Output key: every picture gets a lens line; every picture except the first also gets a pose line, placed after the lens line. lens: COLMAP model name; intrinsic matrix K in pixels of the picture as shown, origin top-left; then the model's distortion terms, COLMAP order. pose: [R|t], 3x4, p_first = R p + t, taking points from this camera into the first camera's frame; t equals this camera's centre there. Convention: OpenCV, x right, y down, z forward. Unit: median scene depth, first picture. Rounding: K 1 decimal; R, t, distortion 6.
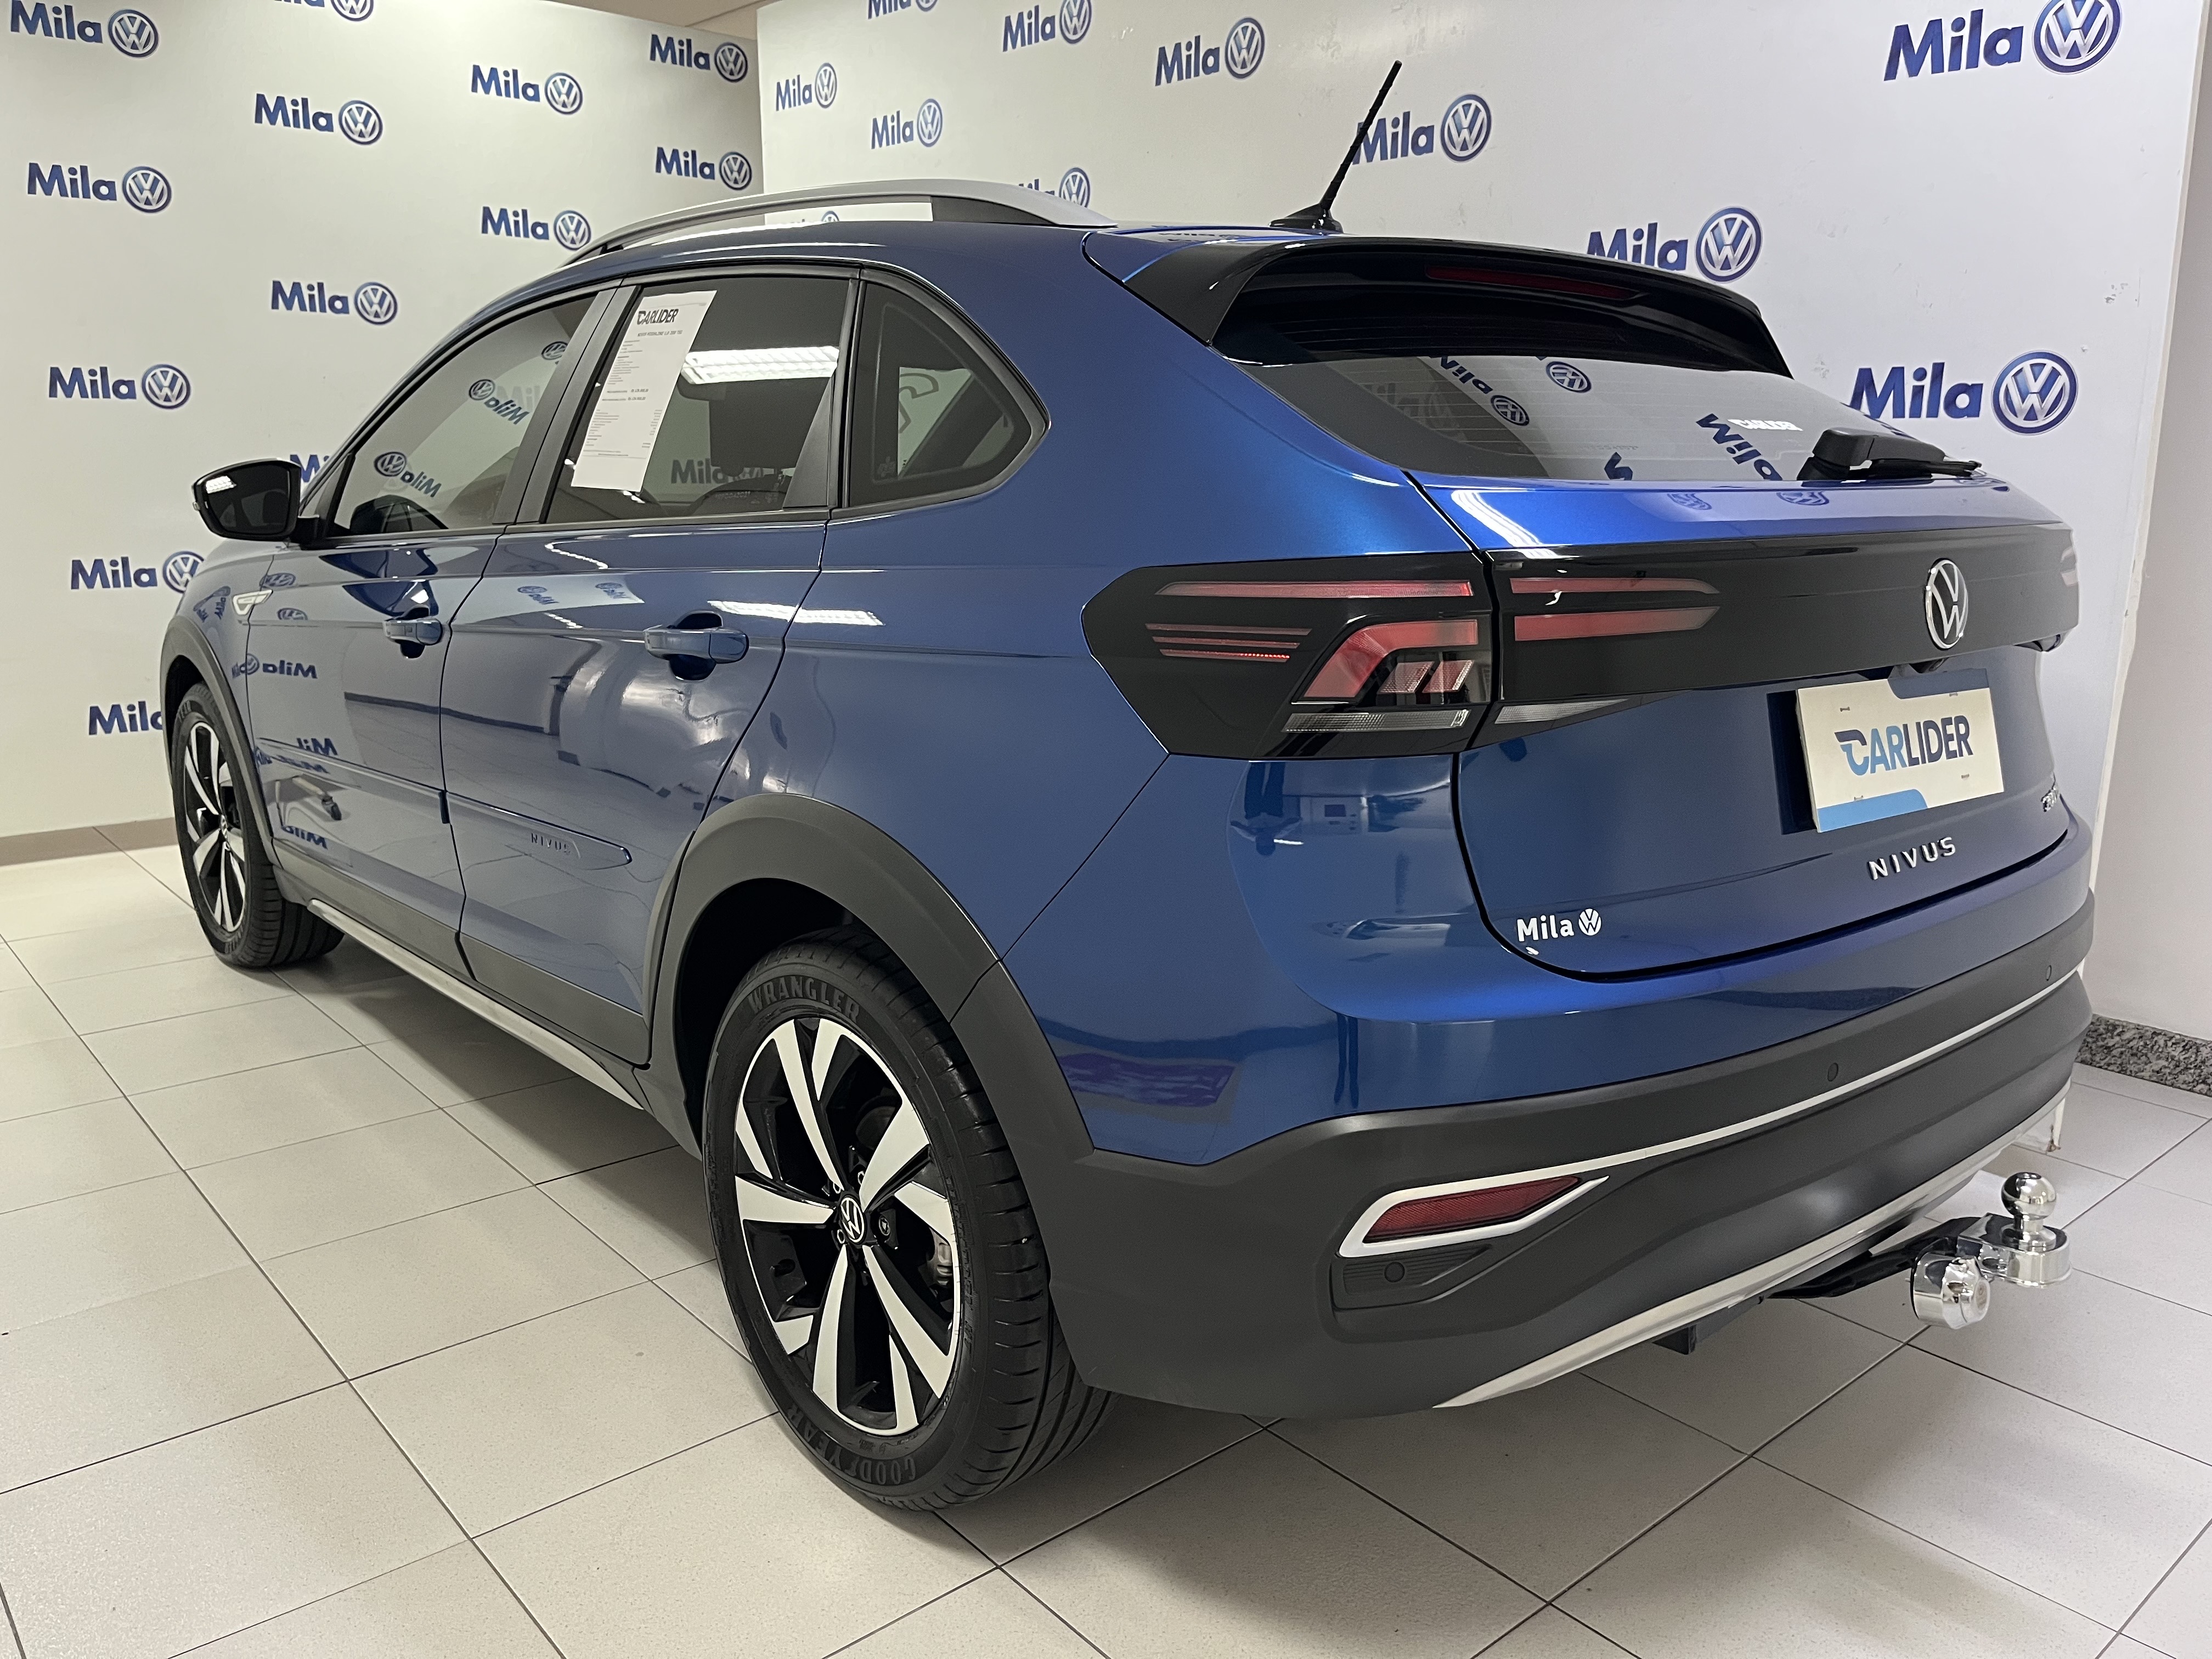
lens RADIAL K [[1690.0, 0, 1106.1], [0, 1690.0, 830.4], [0, 0, 1]] dist [0.001129, -0.012390]
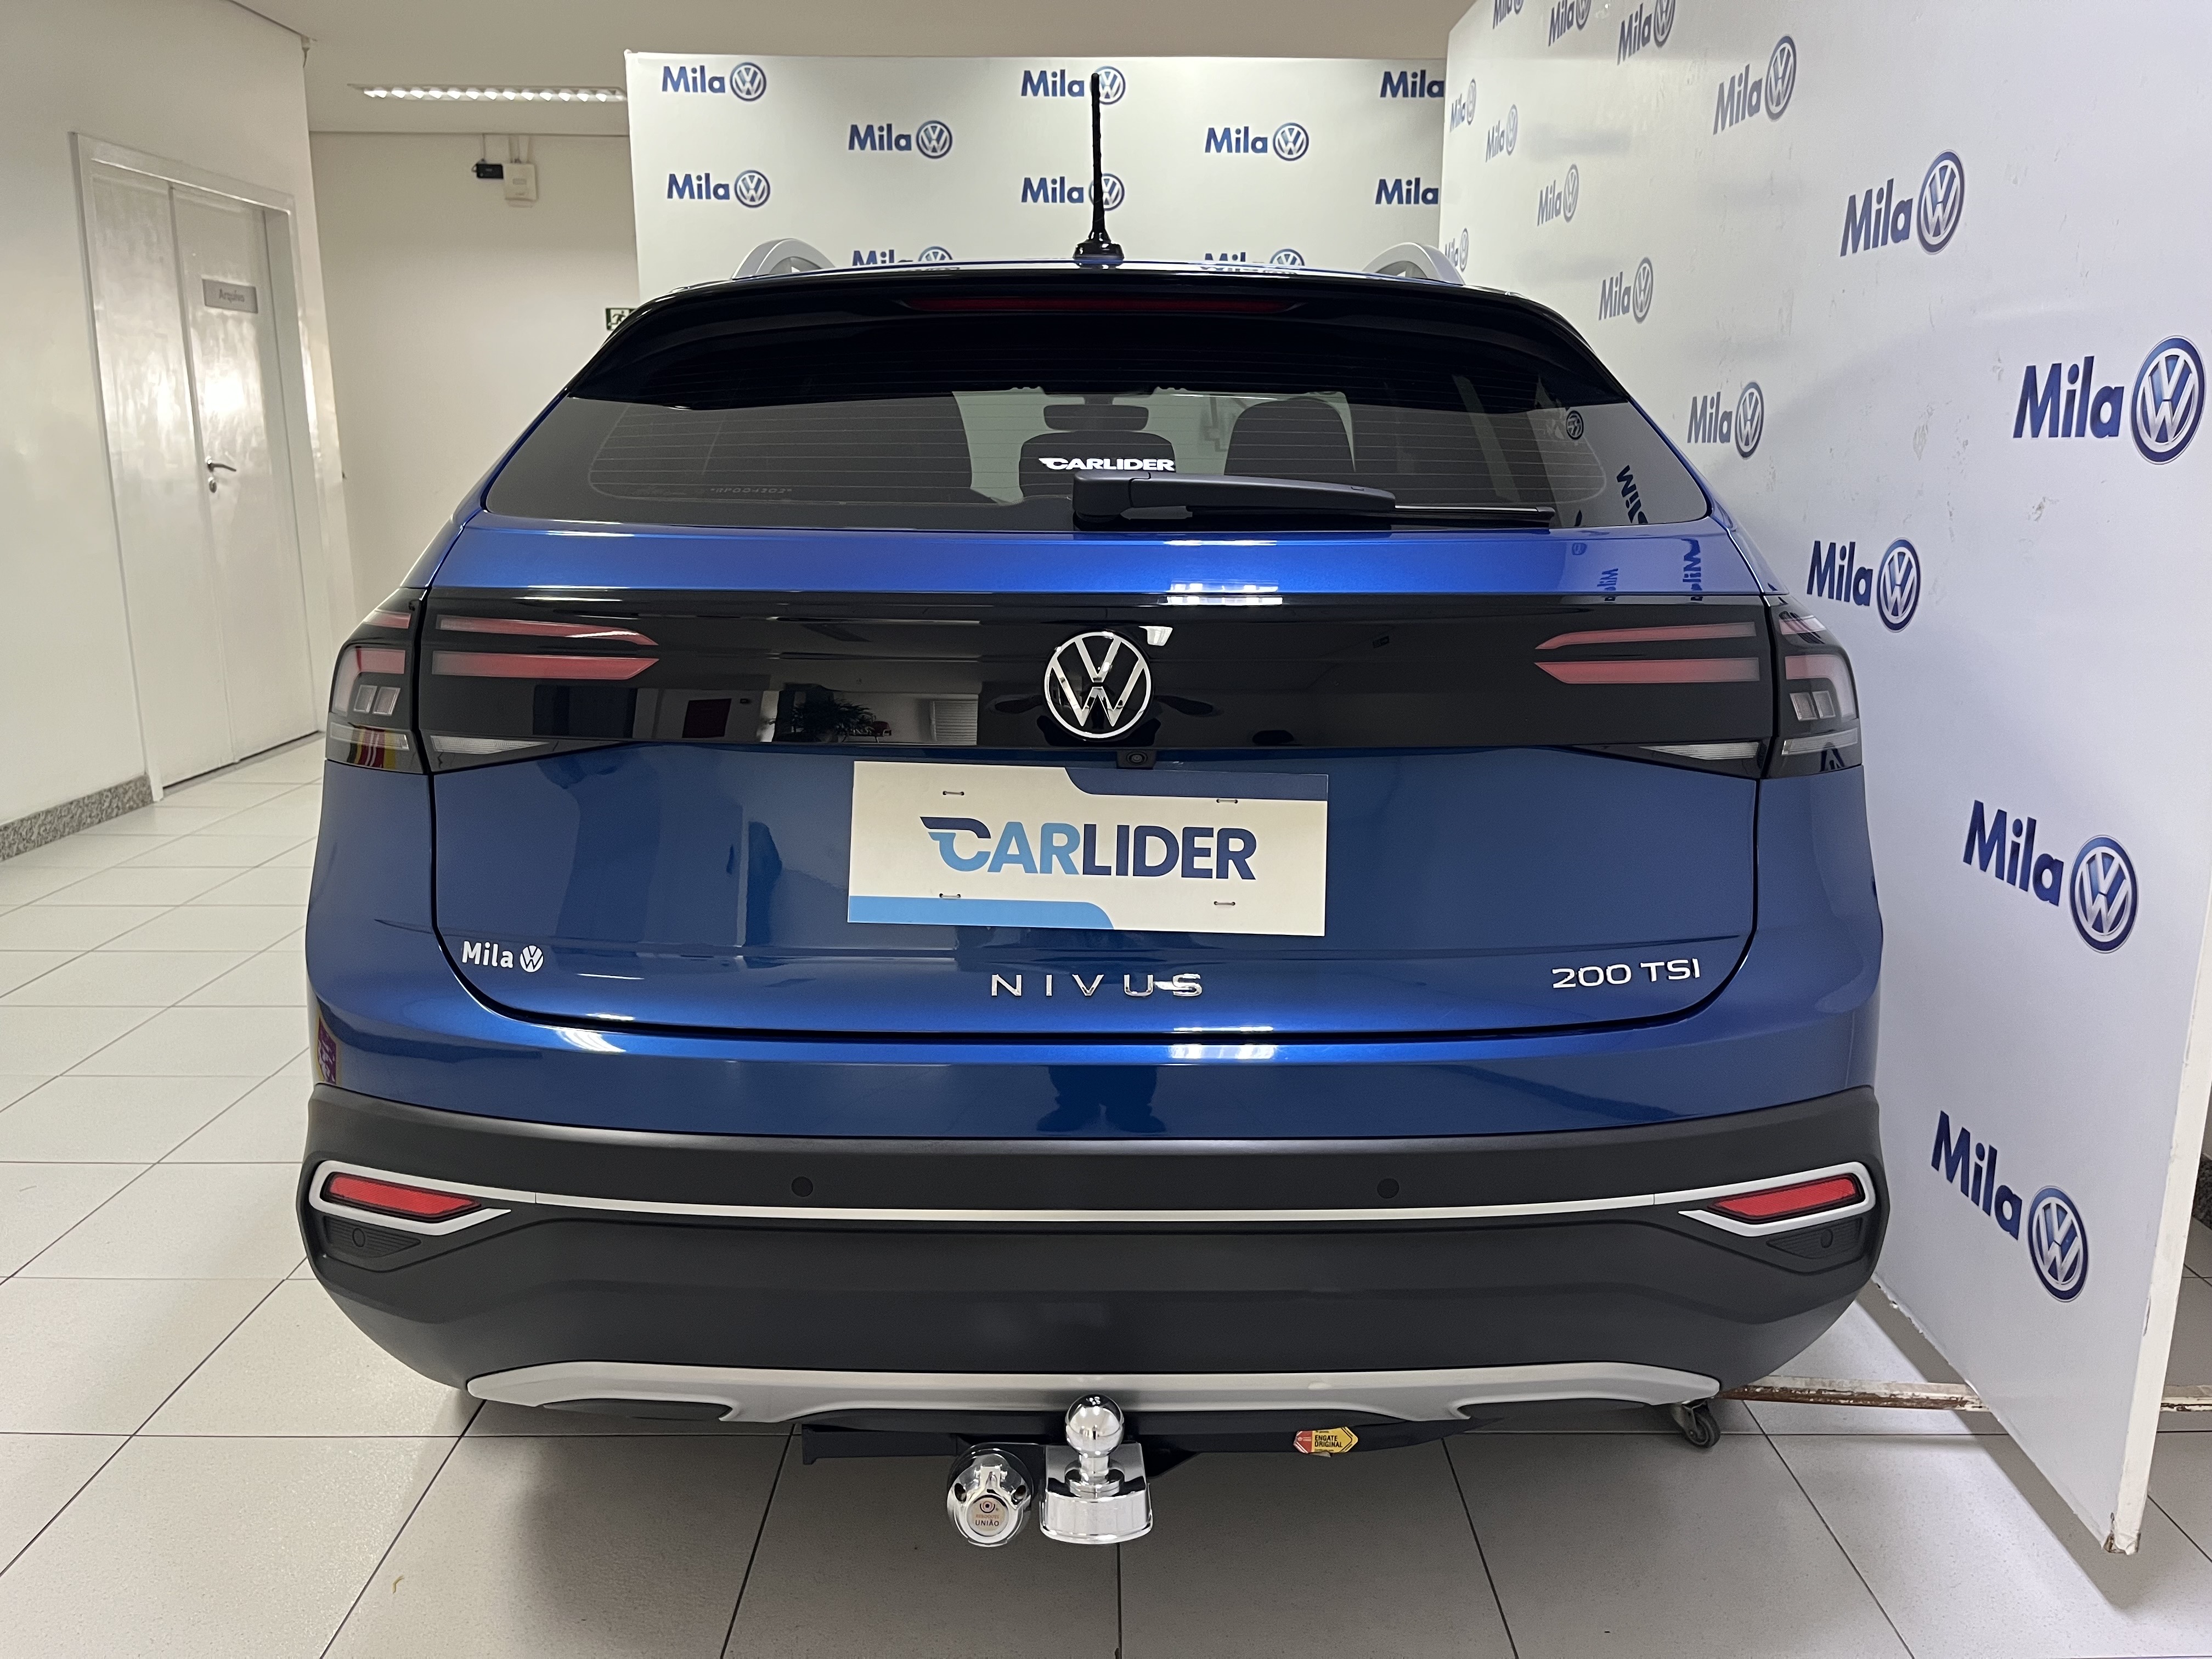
lens RADIAL K [[1690.0, 0, 1108.3], [0, 1690.0, 820.3], [0, 0, 1]] dist [0.001129, -0.012390]
pose [[0.763232, 0.131280, -0.632647, 1.052503], [-0.139503, 0.989529, 0.037039, -0.101339], [0.630885, 0.059987, 0.773554, 0.384243]]
